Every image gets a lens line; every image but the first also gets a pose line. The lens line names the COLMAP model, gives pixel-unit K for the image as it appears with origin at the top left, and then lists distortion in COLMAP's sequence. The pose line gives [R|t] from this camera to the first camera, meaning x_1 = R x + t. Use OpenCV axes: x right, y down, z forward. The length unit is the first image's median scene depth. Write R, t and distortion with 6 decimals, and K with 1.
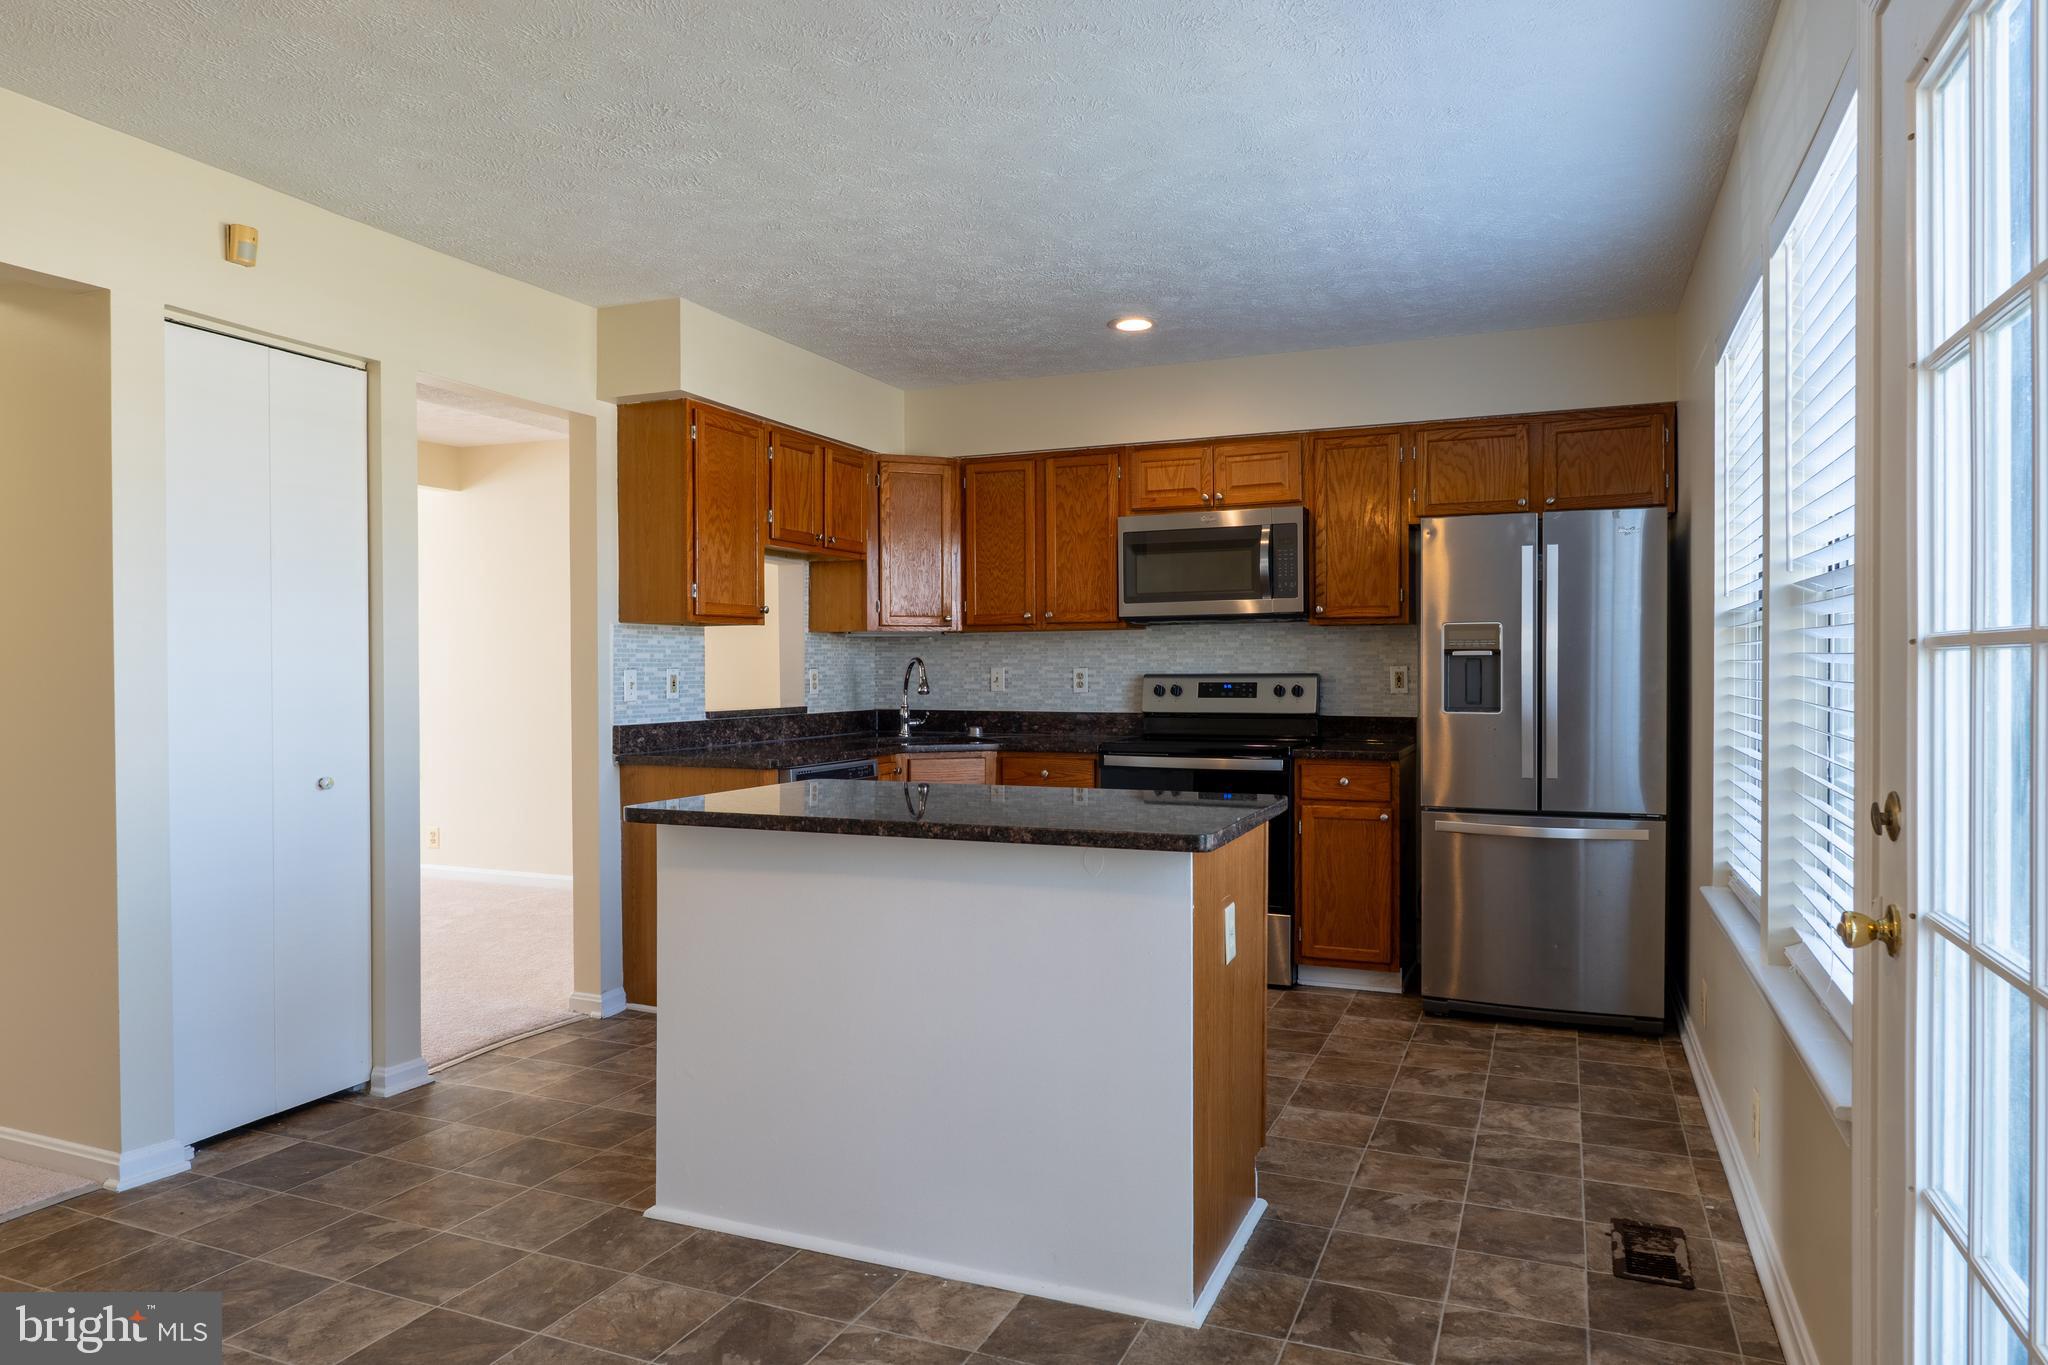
lens RADIAL K [[1280.7, 0, 1024.0], [0, 1280.7, 682.5], [0, 0, 1]] dist [-0.007929, -0.000986]
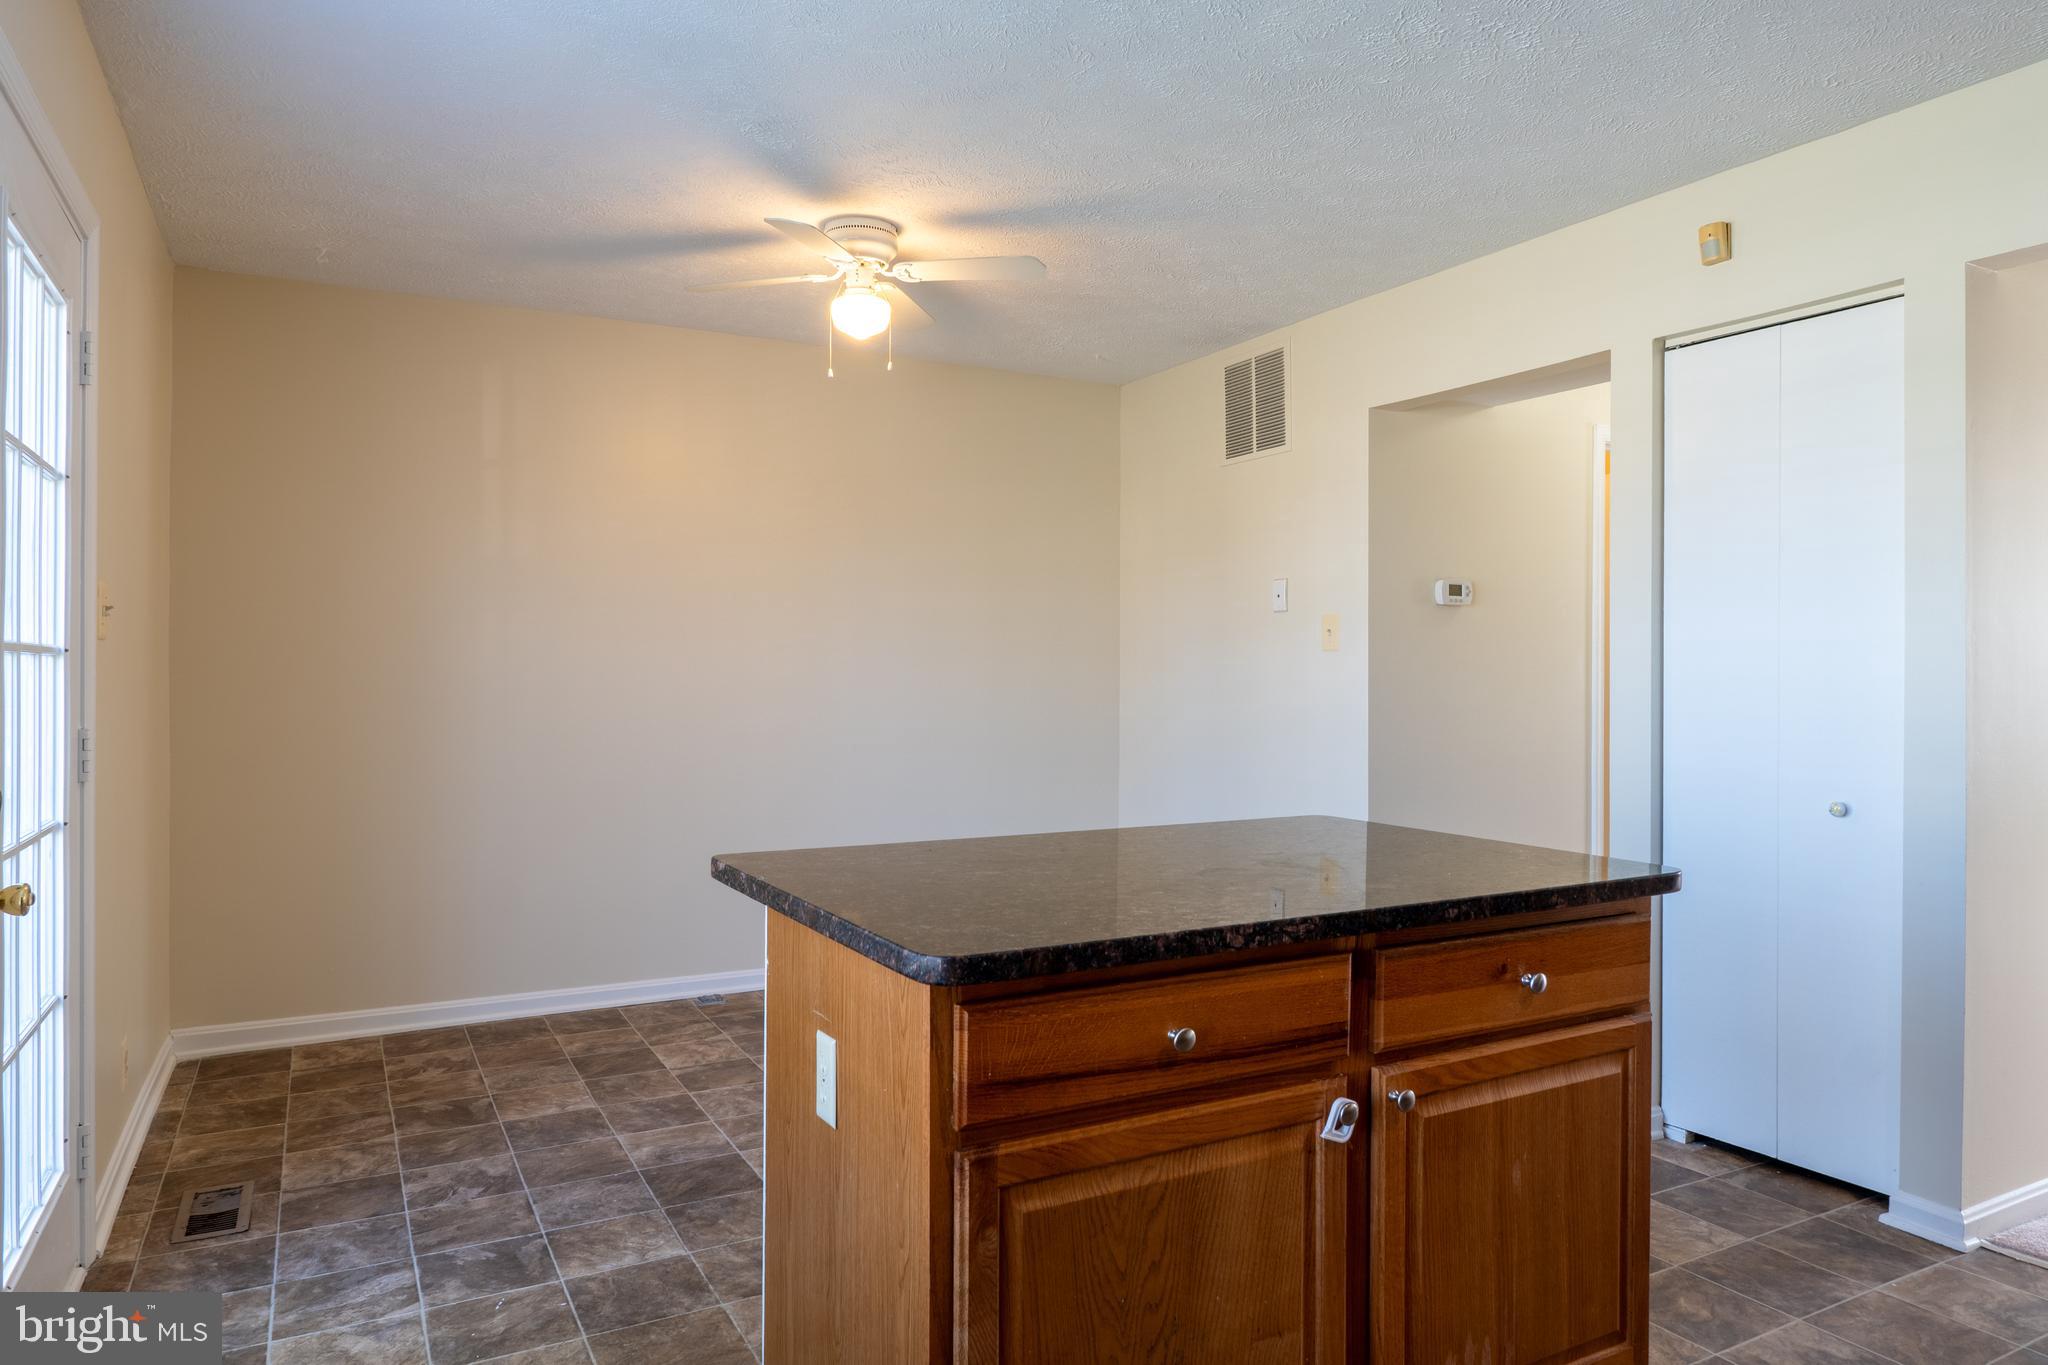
lens RADIAL K [[1281.9, 0, 1018.1], [0, 1281.9, 590.9], [0, 0, 1]] dist [0.001066, -0.000463]
pose [[-0.626787, -0.050053, -0.777581, 0.641514], [-0.009593, 0.998355, -0.056531, -0.014323], [0.779132, -0.027974, -0.626236, 1.523991]]
